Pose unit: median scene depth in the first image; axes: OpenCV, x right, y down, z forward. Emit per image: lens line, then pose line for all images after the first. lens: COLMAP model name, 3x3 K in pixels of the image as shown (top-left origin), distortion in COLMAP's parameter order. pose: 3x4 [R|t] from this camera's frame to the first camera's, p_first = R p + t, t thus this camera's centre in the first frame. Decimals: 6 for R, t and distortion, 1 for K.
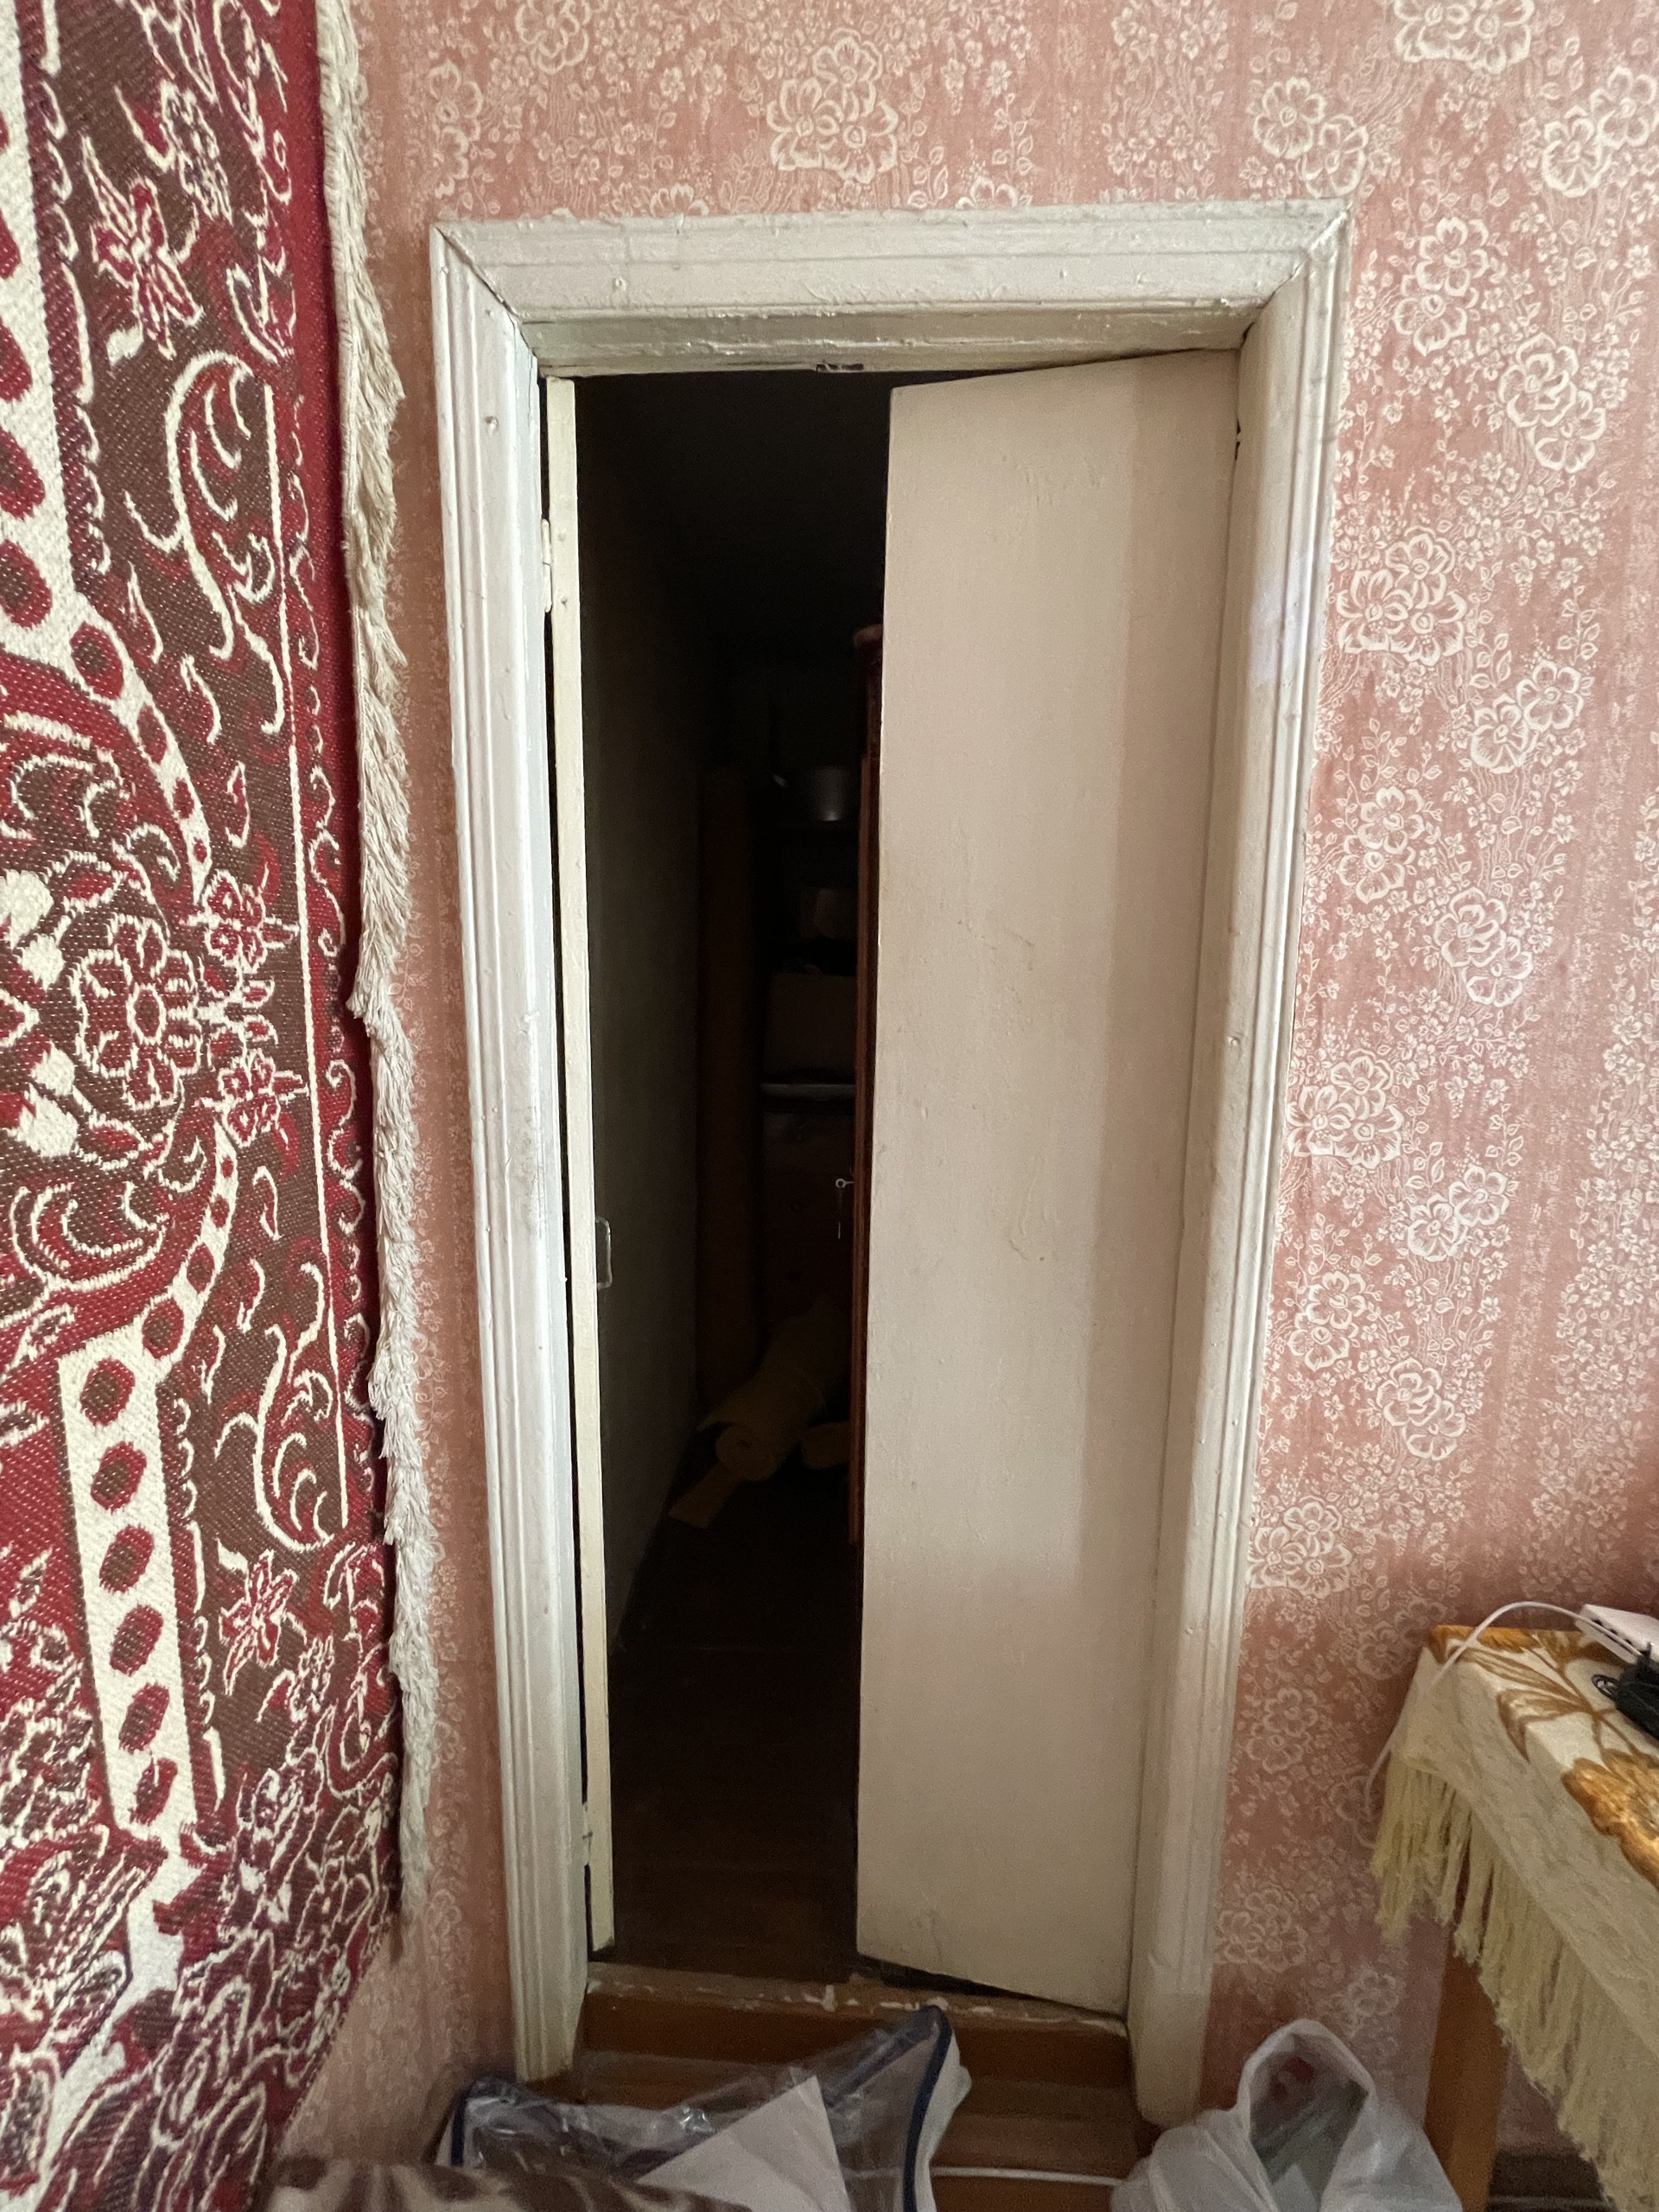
lens RADIAL K [[893.9, 0, 830.4], [0, 893.9, 1112.1], [0, 0, 1]] dist [-0.004958, 0.000355]
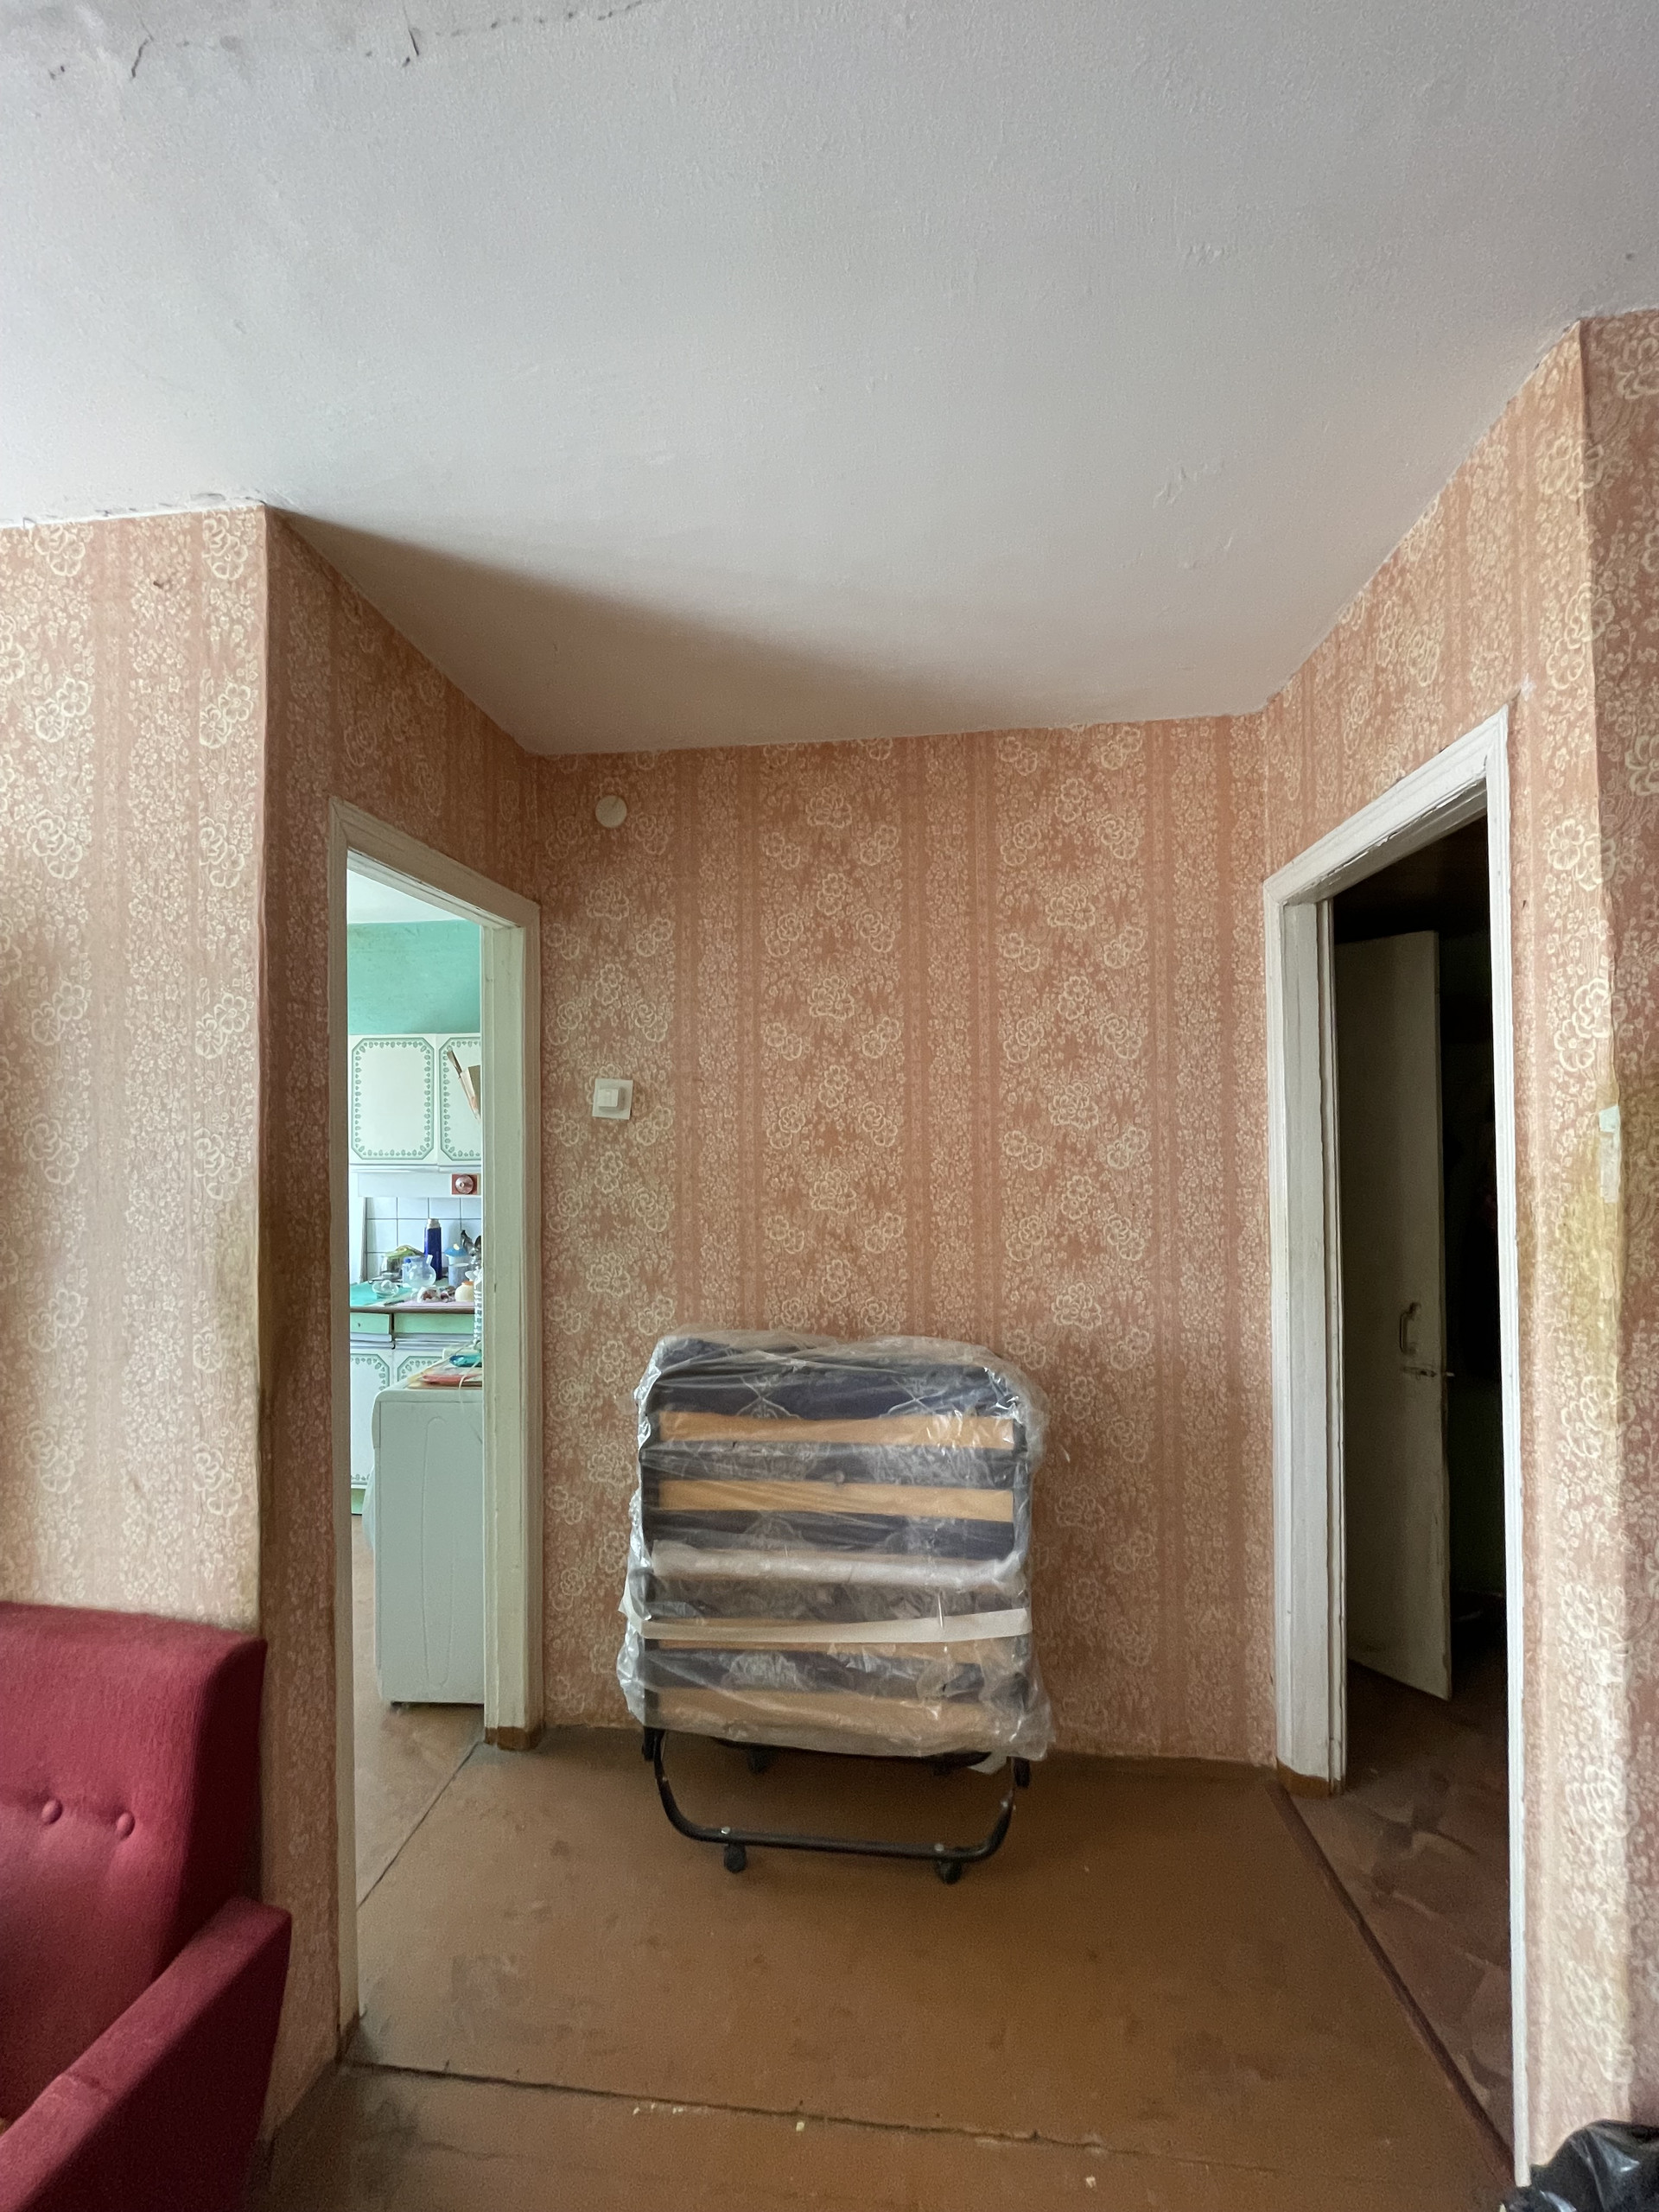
lens RADIAL K [[893.9, 0, 828.4], [0, 893.9, 1107.7], [0, 0, 1]] dist [-0.004958, 0.000355]
pose [[0.997481, -0.026638, -0.065740, 2.169120], [0.015653, 0.986623, -0.162266, 0.556283], [0.069183, 0.160828, 0.984555, -0.406191]]
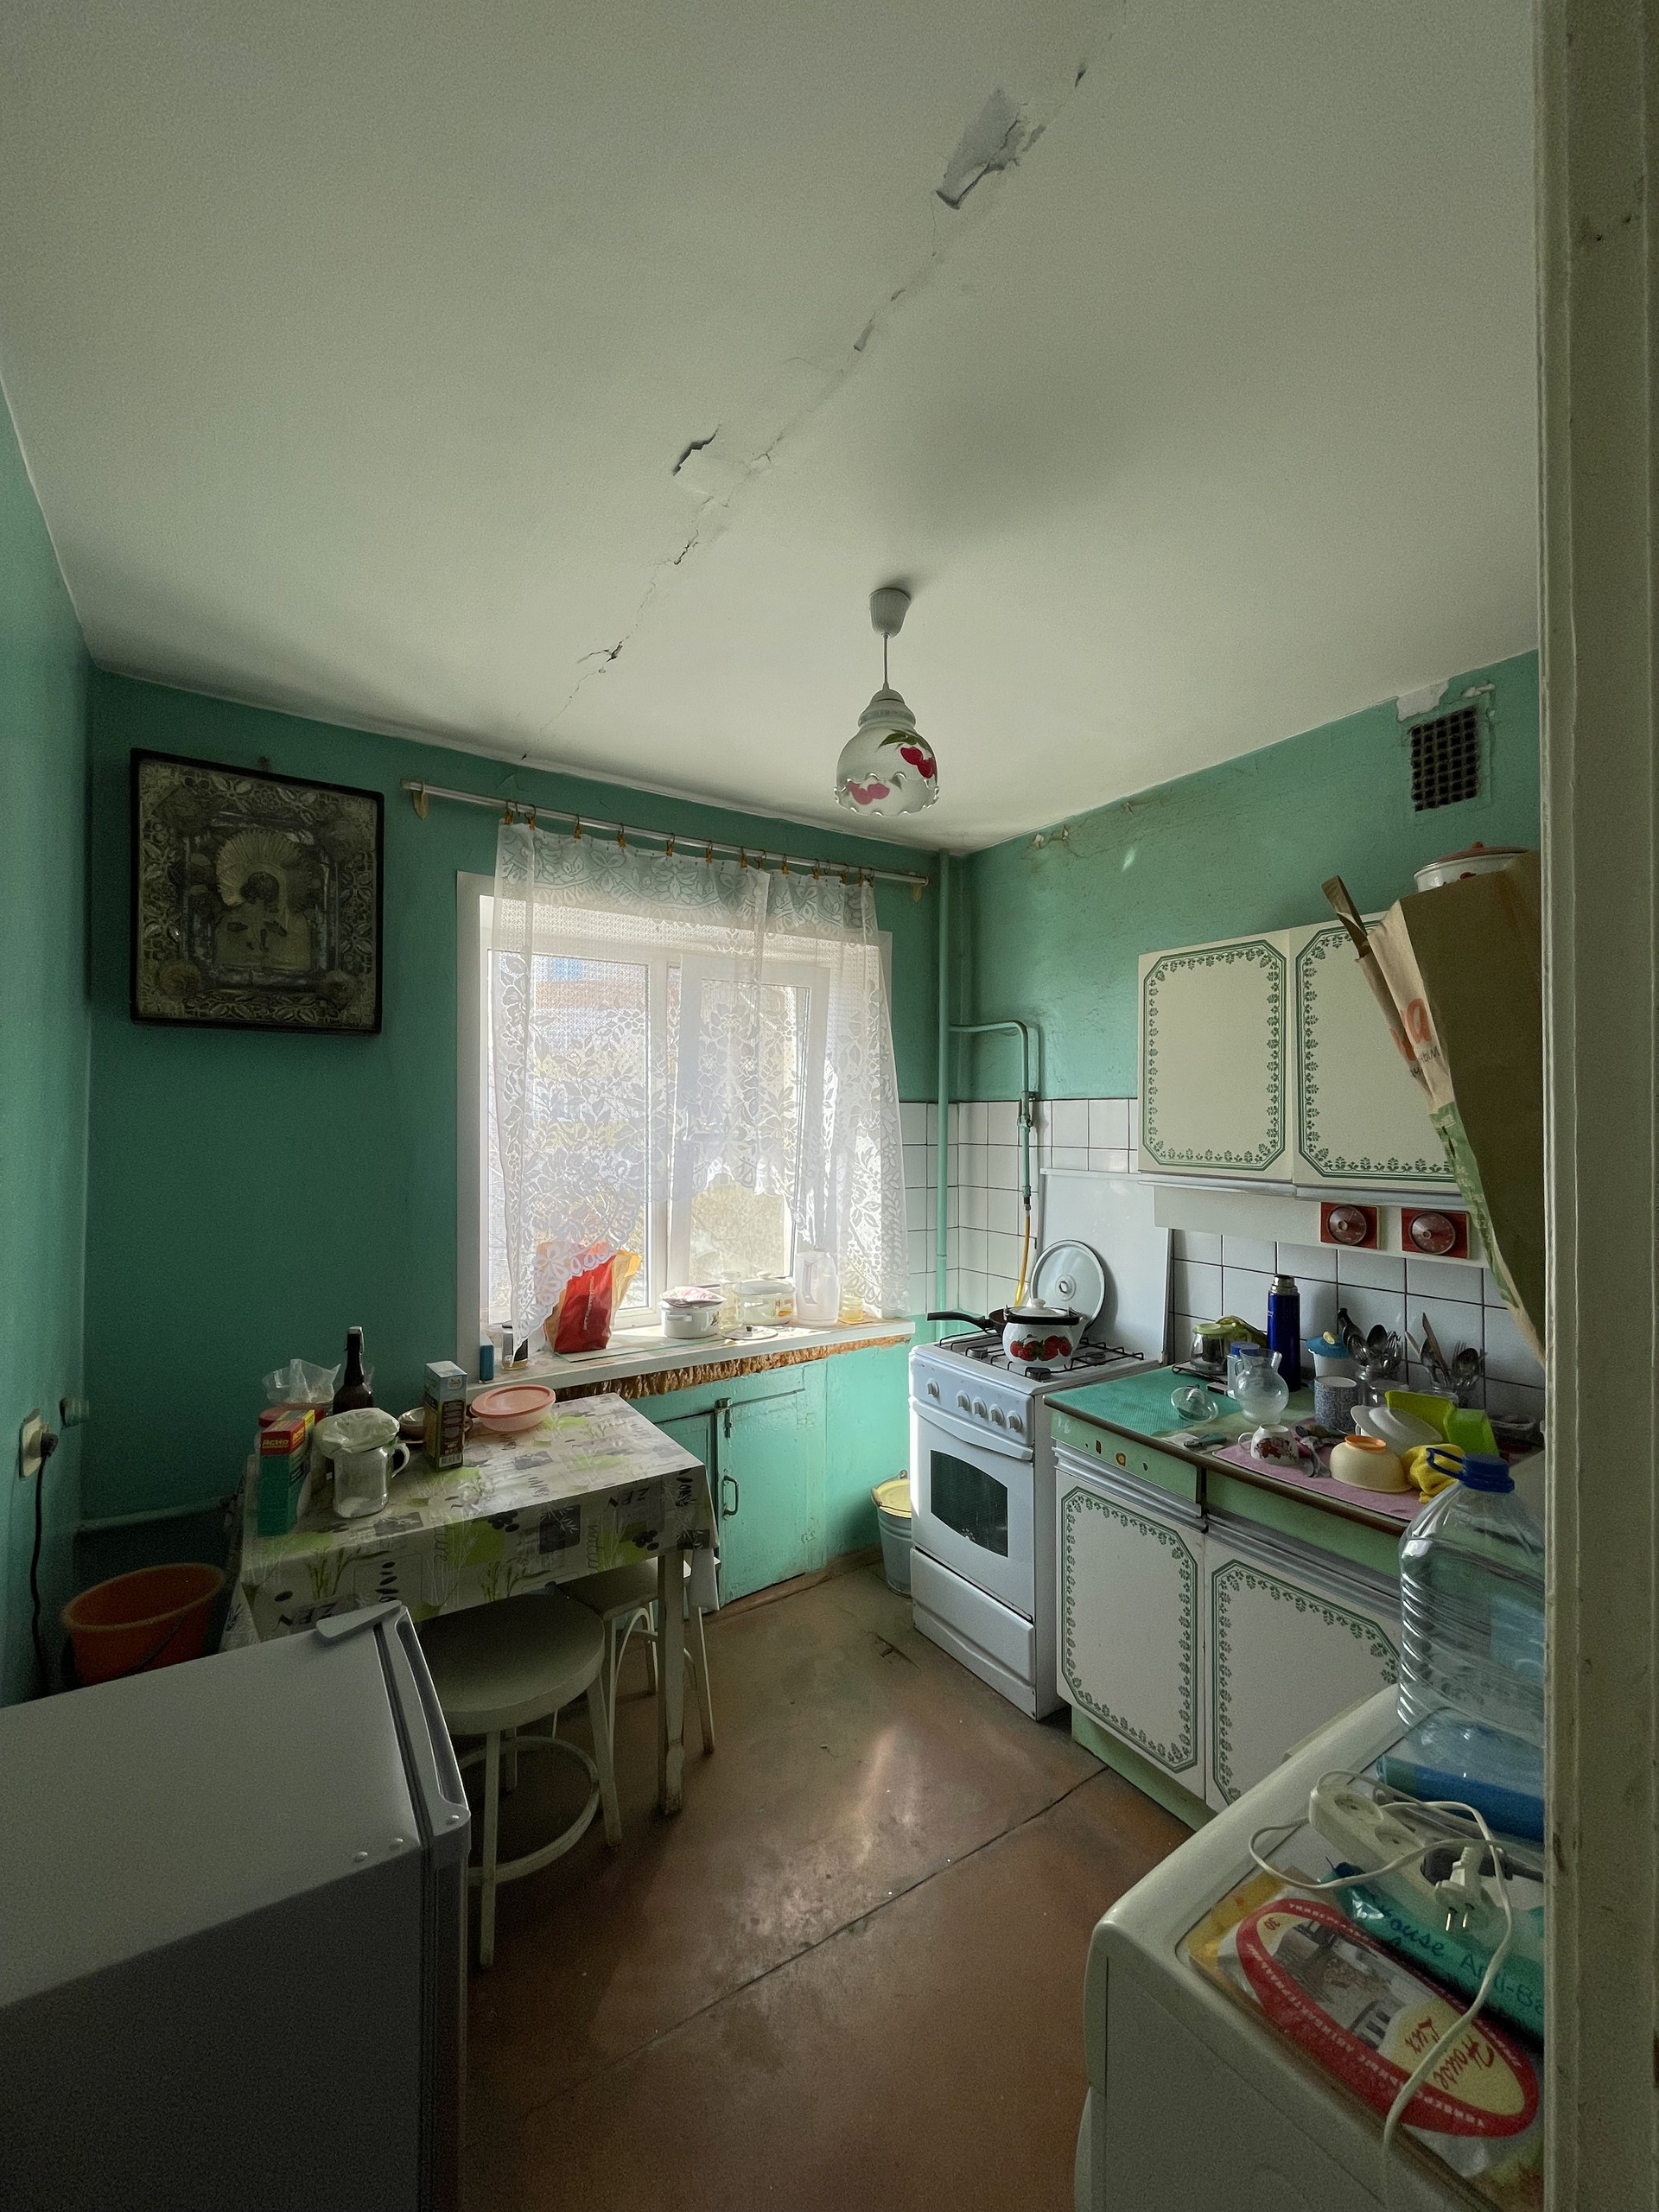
lens RADIAL K [[893.9, 0, 831.8], [0, 893.9, 1113.4], [0, 0, 1]] dist [-0.004958, 0.000355]
pose [[0.579496, -0.021652, -0.814687, 1.815848], [-0.112970, 0.987862, -0.106611, 0.466345], [0.807107, 0.153816, 0.570017, 0.263051]]
